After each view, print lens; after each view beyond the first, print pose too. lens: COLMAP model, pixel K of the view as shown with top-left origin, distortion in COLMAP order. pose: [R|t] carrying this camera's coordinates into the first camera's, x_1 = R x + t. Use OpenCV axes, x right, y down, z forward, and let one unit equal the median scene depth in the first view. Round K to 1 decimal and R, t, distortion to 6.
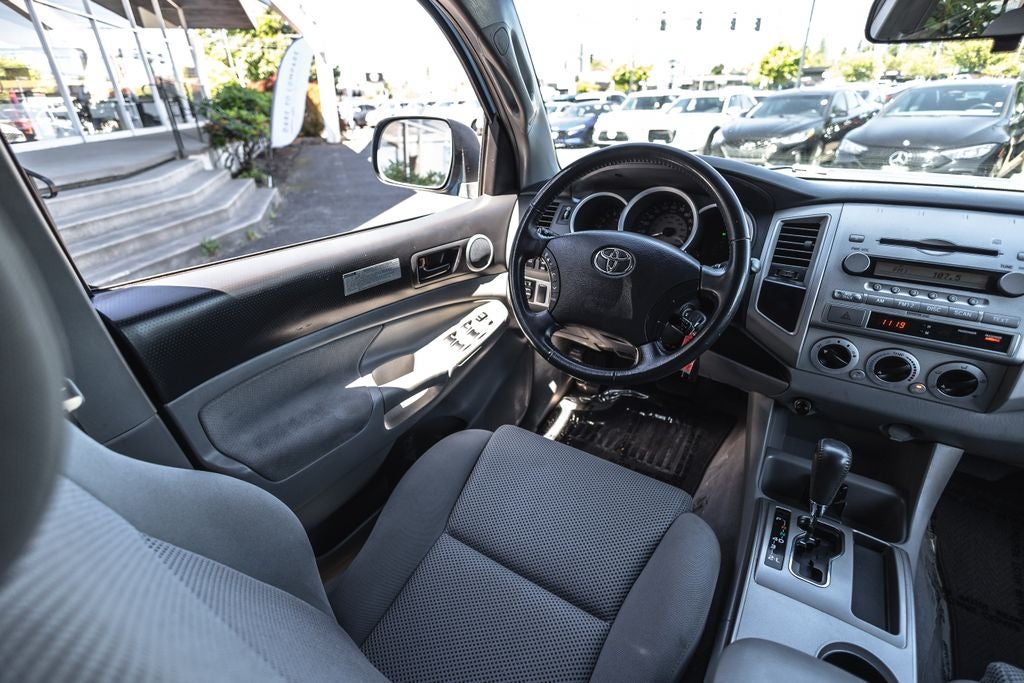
lens RADIAL K [[473.2, 0, 512.5], [0, 473.2, 340.5], [0, 0, 1]] dist [0.017952, -0.006771]
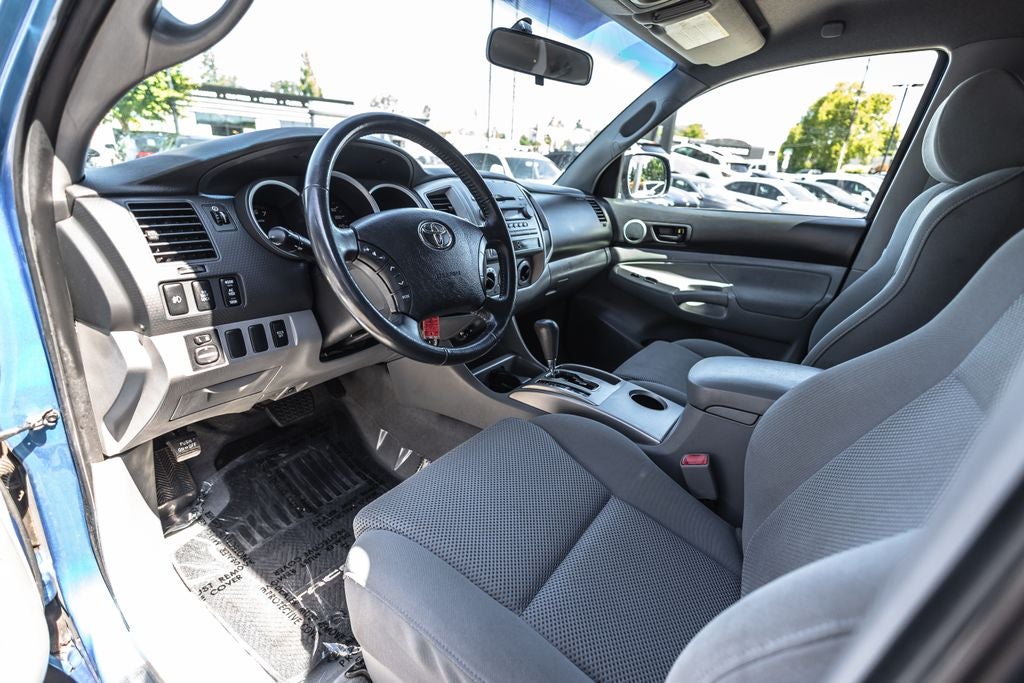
lens RADIAL K [[486.1, 0, 515.9], [0, 486.1, 345.9], [0, 0, 1]] dist [0.010883, -0.001186]
pose [[0.021255, -0.320063, 0.947158, -0.715197], [0.395381, 0.872832, 0.286074, -0.166372], [-0.918271, 0.368407, 0.145099, 0.710991]]
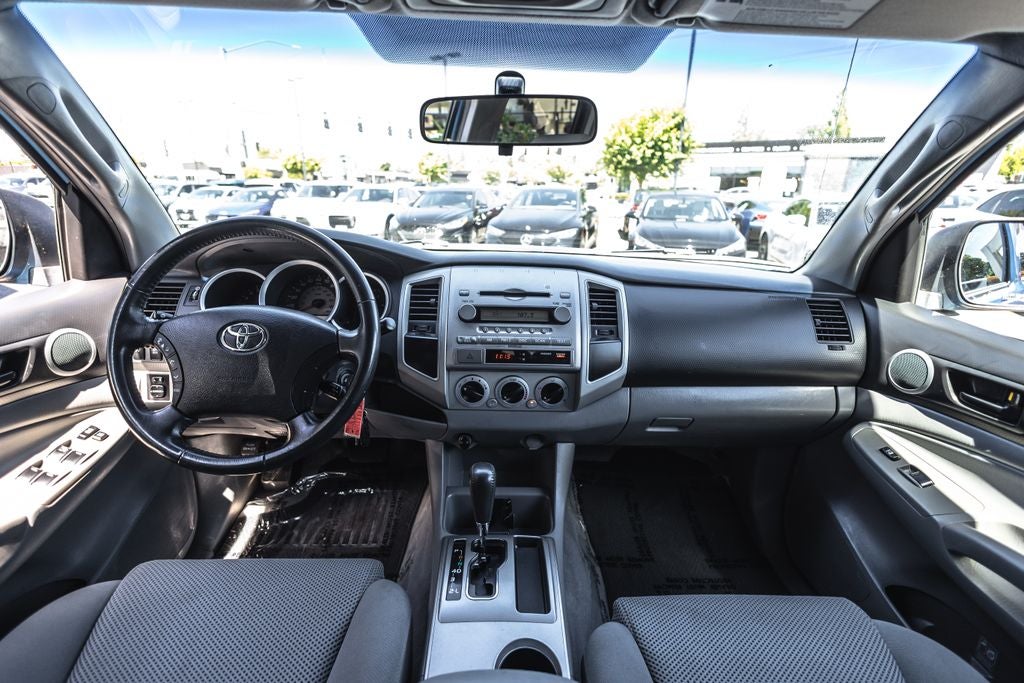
lens RADIAL K [[473.2, 0, 510.9], [0, 473.2, 340.9], [0, 0, 1]] dist [0.017952, -0.006771]
pose [[0.824081, -0.134098, 0.550370, 0.117302], [0.221056, 0.970673, -0.094487, 0.038412], [-0.521559, 0.199528, 0.829557, -0.035150]]
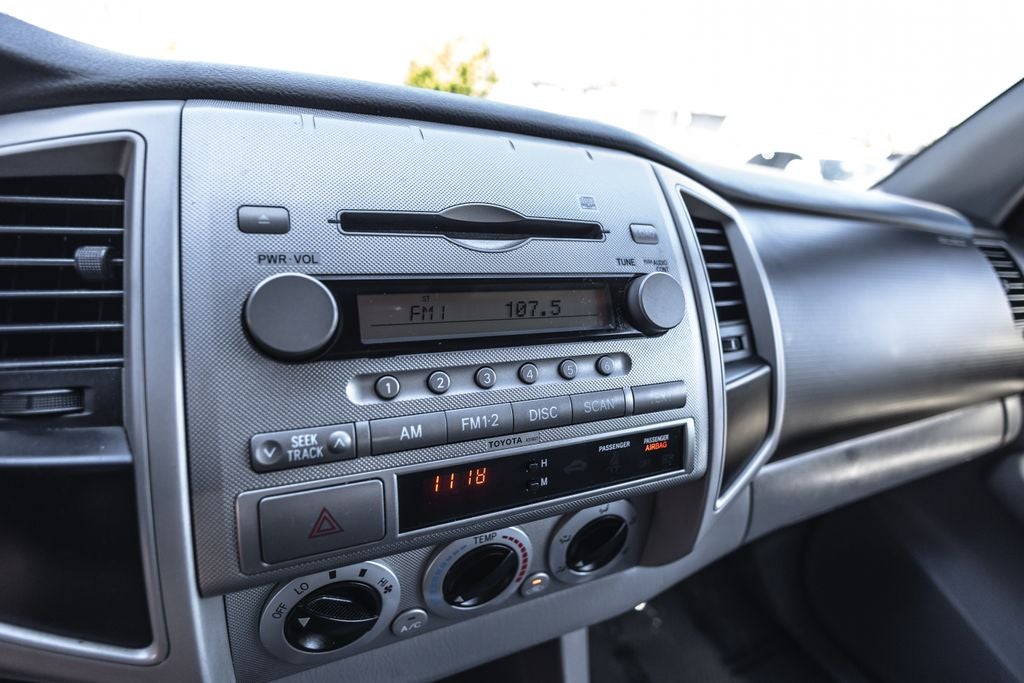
lens RADIAL K [[486.1, 0, 507.6], [0, 486.1, 341.6], [0, 0, 1]] dist [0.010883, -0.001186]
pose [[0.548305, -0.251123, 0.797683, 0.481921], [0.275583, 0.954828, 0.111167, -0.122112], [-0.789567, 0.158874, 0.592742, 0.637442]]
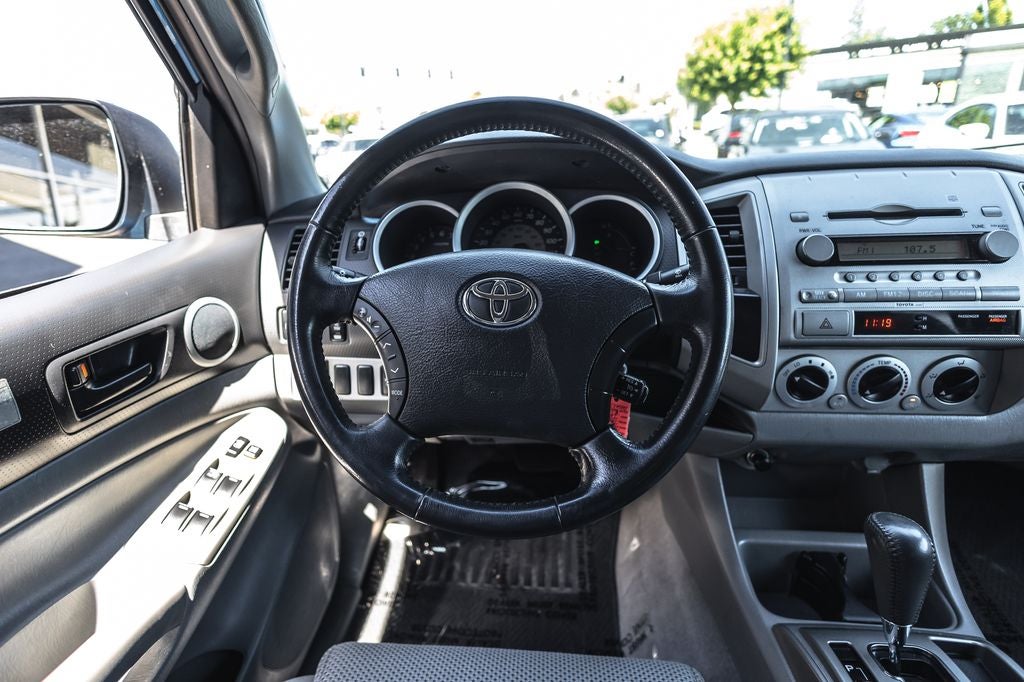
lens RADIAL K [[527.6, 0, 483.0], [0, 527.6, 322.2], [0, 0, 1]] dist [0.011692, -0.003577]
pose [[0.893318, -0.173961, 0.414392, -0.051965], [0.233099, 0.967676, -0.096270, -0.080864], [-0.384250, 0.182594, 0.904993, 0.417530]]
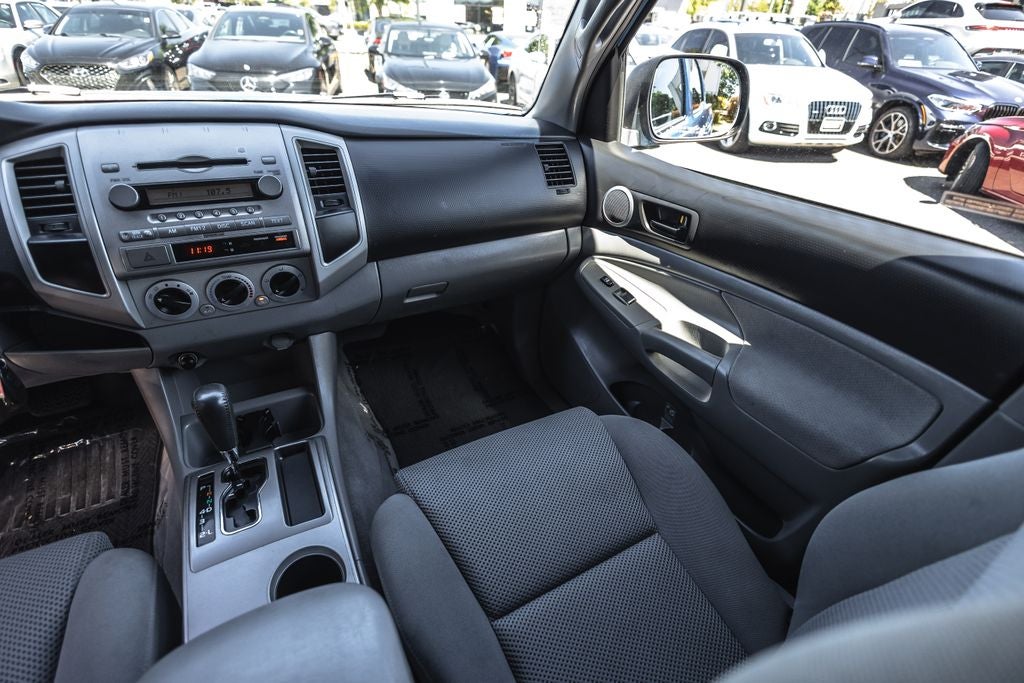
lens RADIAL K [[473.2, 0, 510.3], [0, 473.2, 340.4], [0, 0, 1]] dist [0.017952, -0.006771]
pose [[0.476606, -0.444316, 0.758572, 0.233330], [0.348041, 0.887741, 0.301302, 0.044754], [-0.807288, 0.120412, 0.577742, -0.034597]]
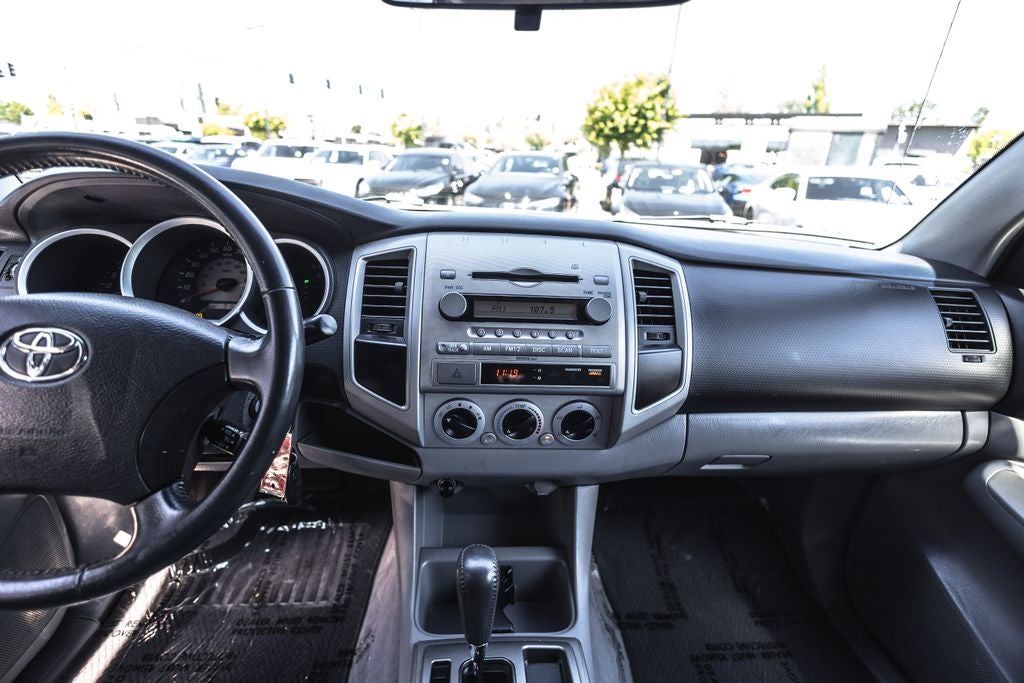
lens RADIAL K [[473.2, 0, 510.0], [0, 473.2, 340.0], [0, 0, 1]] dist [0.017952, -0.006771]
pose [[0.796779, -0.158907, 0.583003, 0.280779], [0.214731, 0.976290, -0.027365, -0.055114], [-0.564831, 0.146993, 0.812009, 0.274387]]
